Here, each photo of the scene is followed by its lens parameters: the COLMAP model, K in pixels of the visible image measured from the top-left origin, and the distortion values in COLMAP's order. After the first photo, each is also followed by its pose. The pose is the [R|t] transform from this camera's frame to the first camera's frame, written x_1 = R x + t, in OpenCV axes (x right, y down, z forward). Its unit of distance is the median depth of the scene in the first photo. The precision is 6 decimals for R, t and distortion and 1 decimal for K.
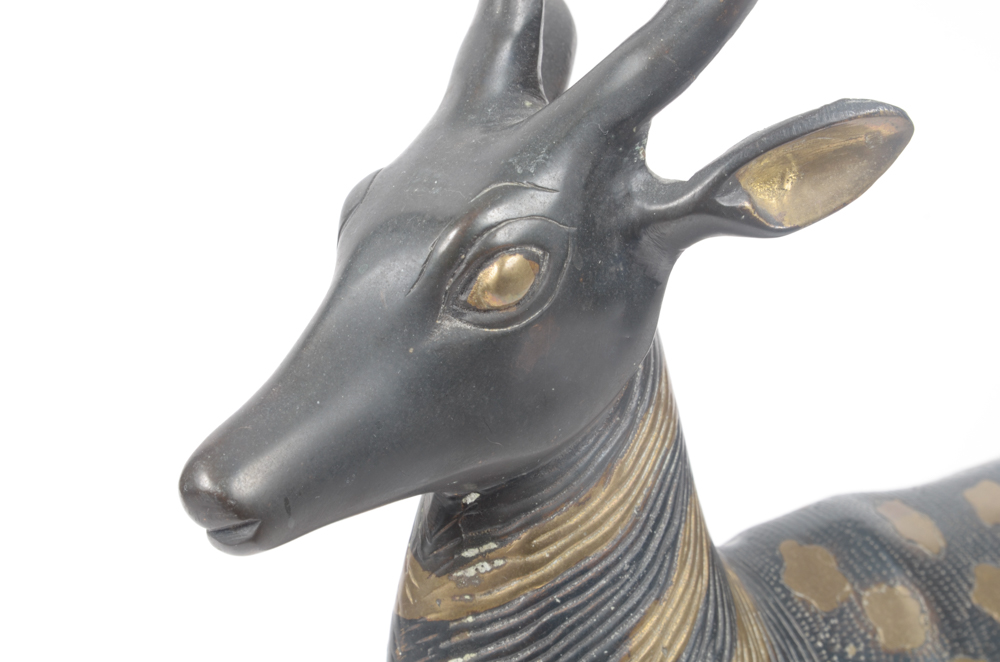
lens RADIAL K [[2560.7, 0, 500.1], [0, 2560.7, 336.7], [0, 0, 1]] dist [0.073223, 0.000000]
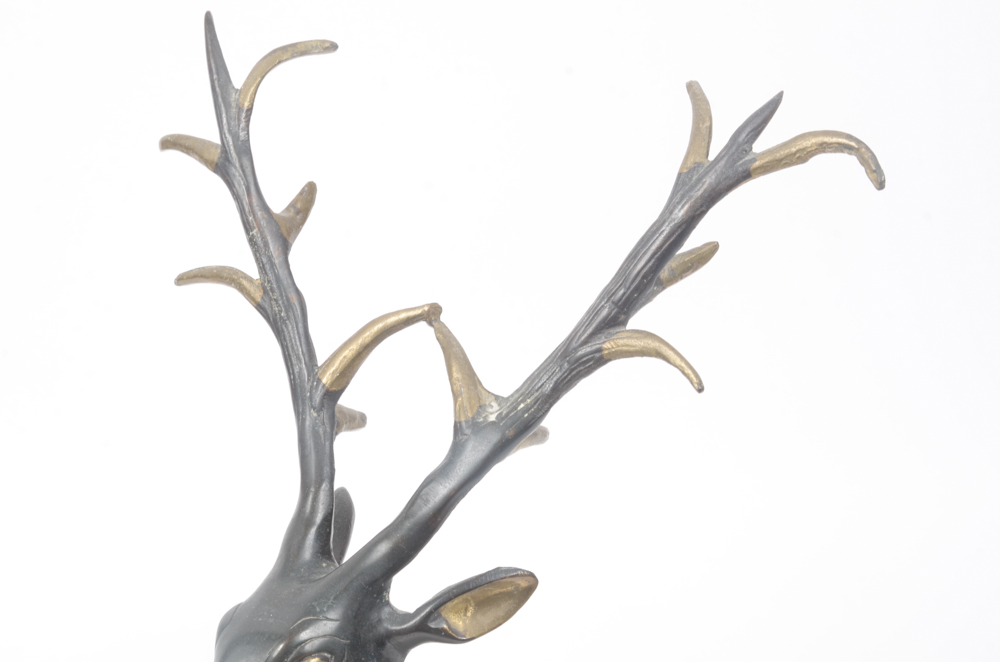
lens RADIAL K [[2284.8, 0, 502.3], [0, 2284.8, 330.3], [0, 0, 1]] dist [-0.006947, 0.000000]
pose [[0.997169, 0.008075, 0.074760, 0.014324], [-0.000591, 0.995028, -0.099595, -0.095538], [-0.075192, 0.099269, 0.992216, -0.594917]]
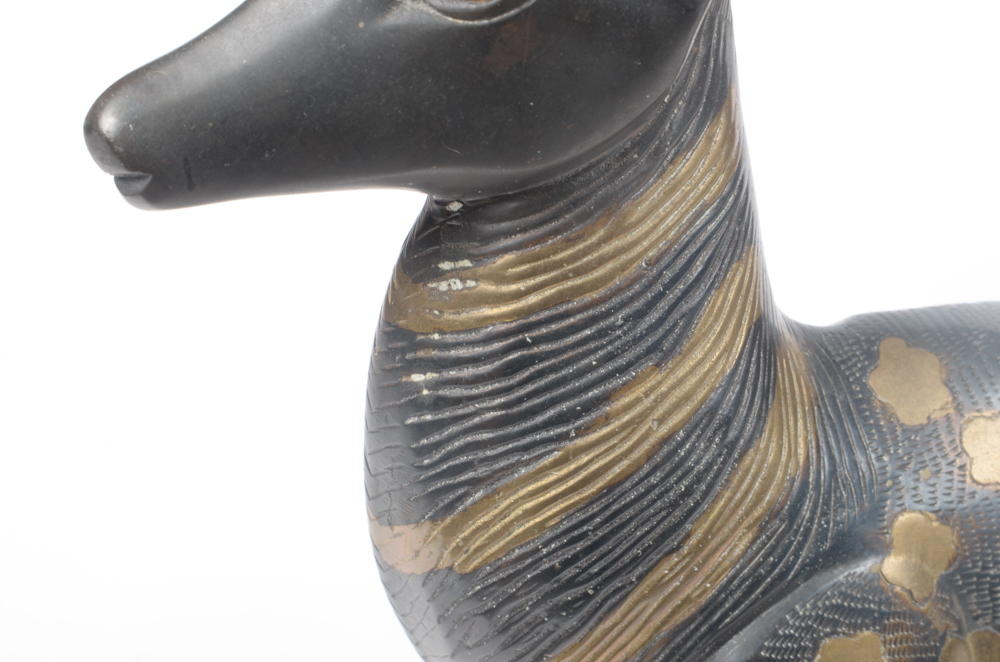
lens RADIAL K [[2099.4, 0, 498.1], [0, 2099.4, 334.4], [0, 0, 1]] dist [-0.044787, 0.000000]
pose [[0.920661, 0.242126, -0.306201, 0.240474], [-0.194884, 0.964742, 0.176900, -0.027055], [0.338237, -0.103191, 0.935386, 0.315155]]
